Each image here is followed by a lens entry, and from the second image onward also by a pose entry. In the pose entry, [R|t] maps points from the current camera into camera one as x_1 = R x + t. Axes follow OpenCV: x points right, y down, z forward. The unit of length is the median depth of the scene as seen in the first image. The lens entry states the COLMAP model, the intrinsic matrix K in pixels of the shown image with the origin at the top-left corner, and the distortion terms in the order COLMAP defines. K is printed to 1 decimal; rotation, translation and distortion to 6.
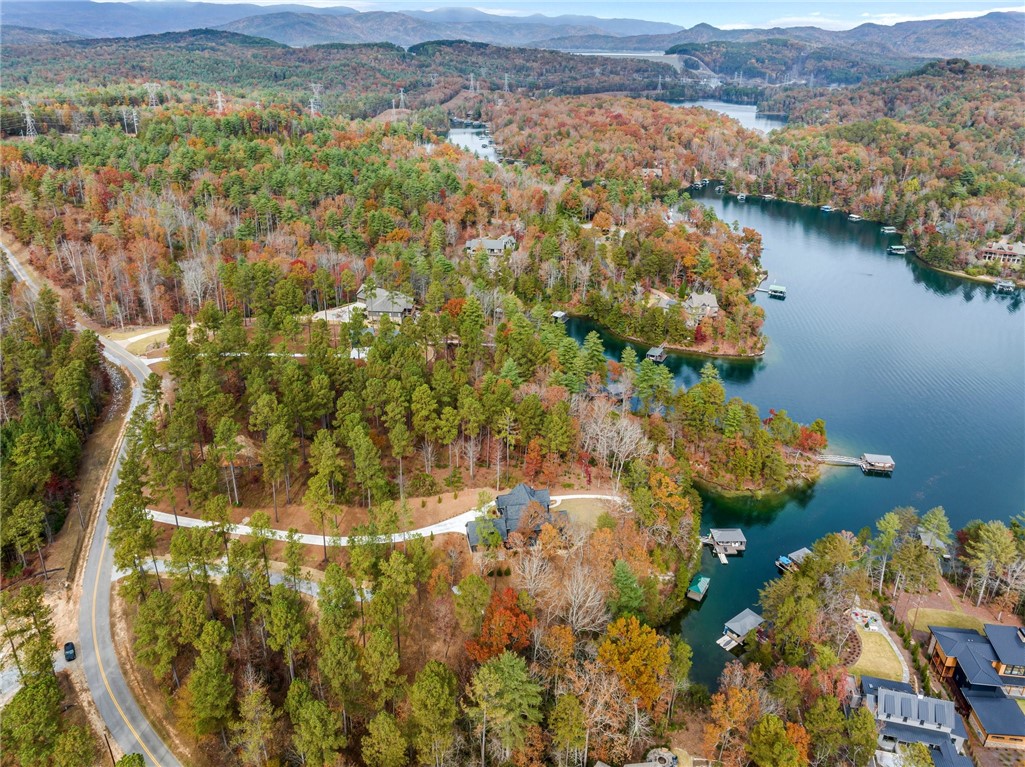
lens RADIAL K [[709.9, 0, 493.7], [0, 709.9, 380.1], [0, 0, 1]] dist [-0.043110, 0.004711]
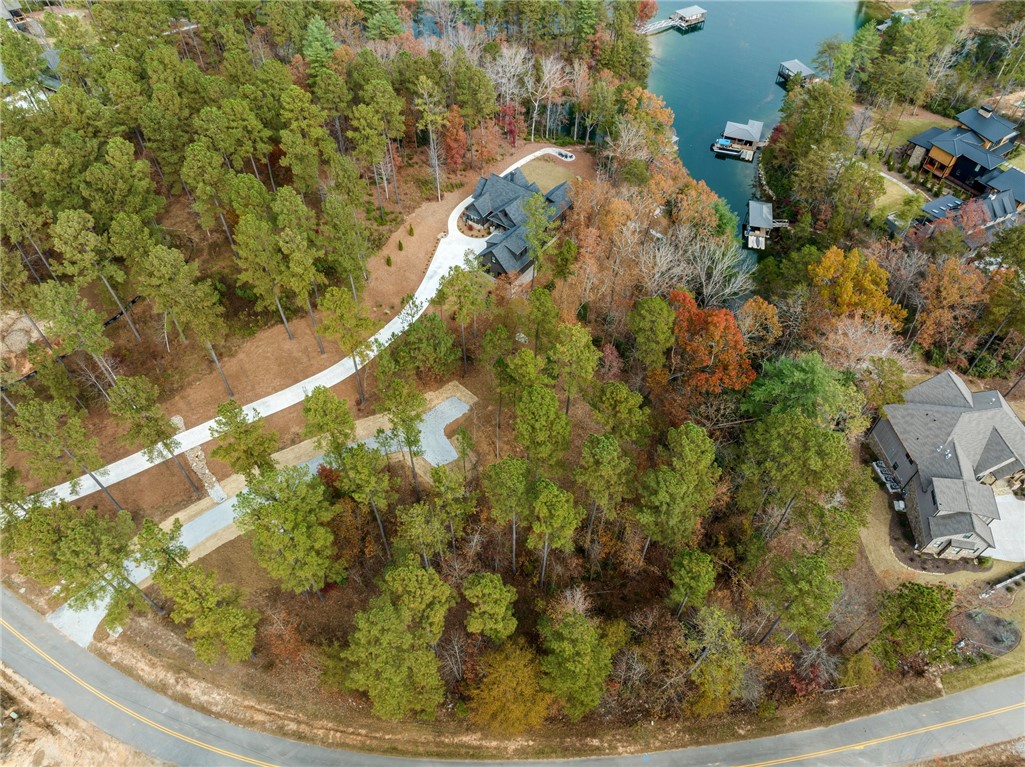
lens RADIAL K [[712.9, 0, 503.4], [0, 712.9, 378.1], [0, 0, 1]] dist [-0.060410, 0.025394]
pose [[0.752974, -0.518624, 0.405043, -0.102196], [0.288170, 0.813236, 0.505573, -0.012842], [-0.591598, -0.263962, 0.761797, 0.114545]]
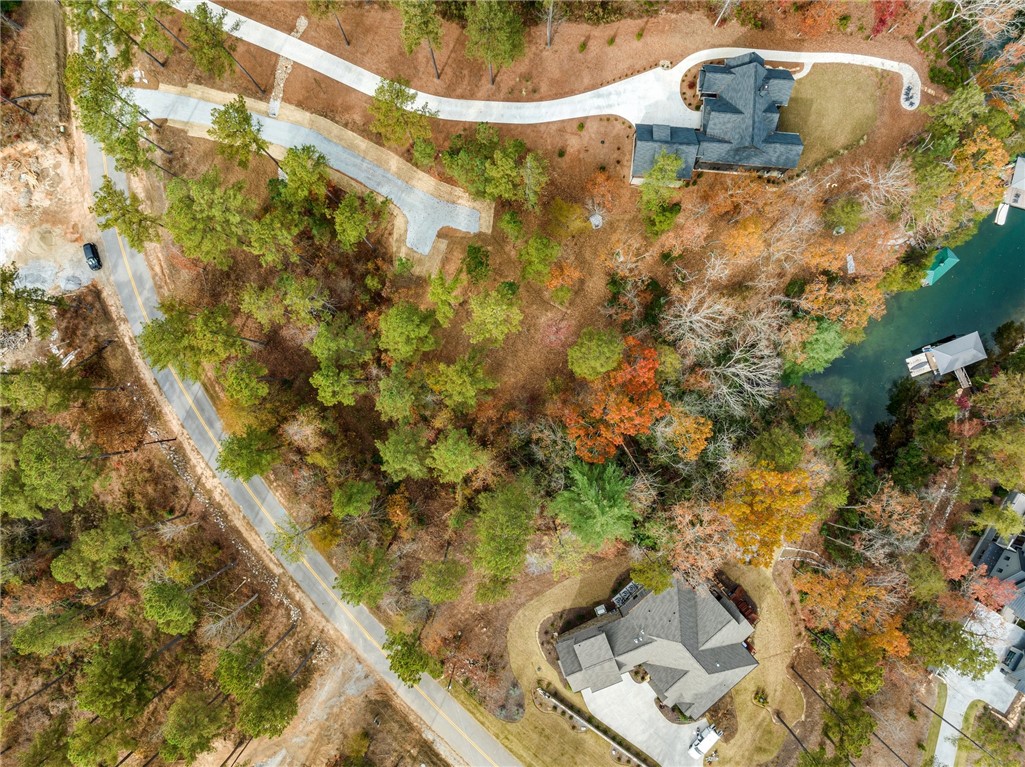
lens RADIAL K [[712.9, 0, 503.4], [0, 712.9, 378.1], [0, 0, 1]] dist [-0.060410, 0.025394]
pose [[0.962004, 0.271906, -0.024790, -0.021265], [-0.099783, 0.434637, 0.895061, -0.067672], [0.254147, -0.858579, 0.445254, 0.138668]]
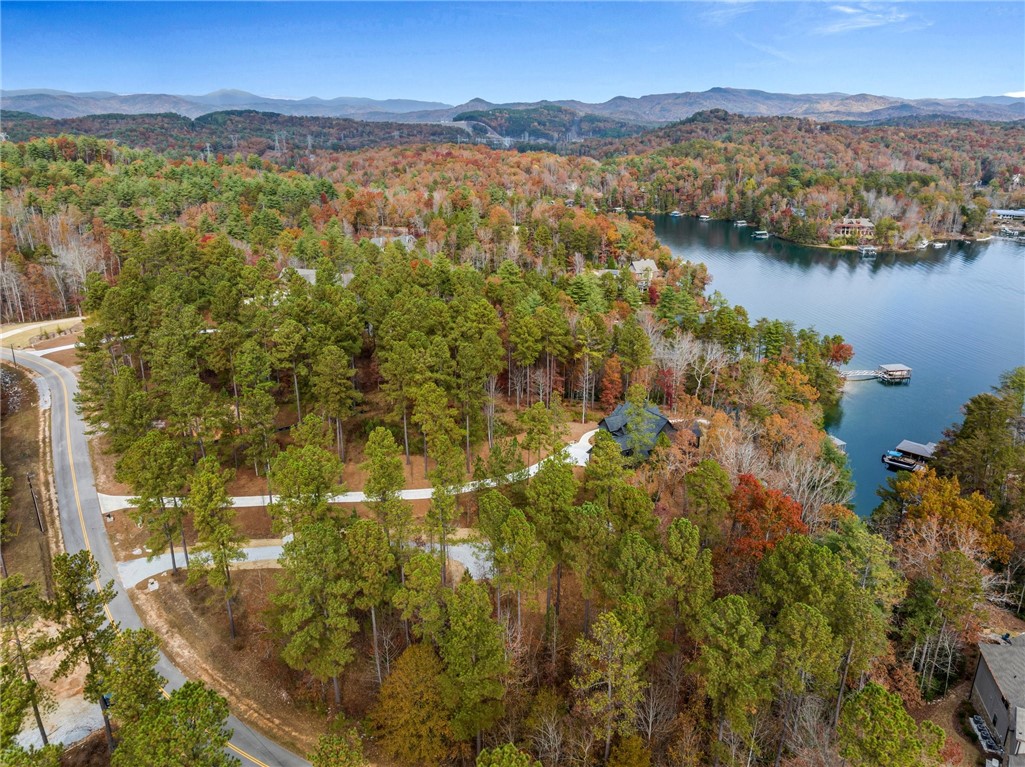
lens RADIAL K [[712.9, 0, 503.4], [0, 712.9, 378.1], [0, 0, 1]] dist [-0.060410, 0.025394]
pose [[0.956882, -0.110132, 0.268789, -0.091620], [0.135139, 0.987883, -0.076321, 0.048037], [-0.257127, 0.109354, 0.960170, 0.073757]]
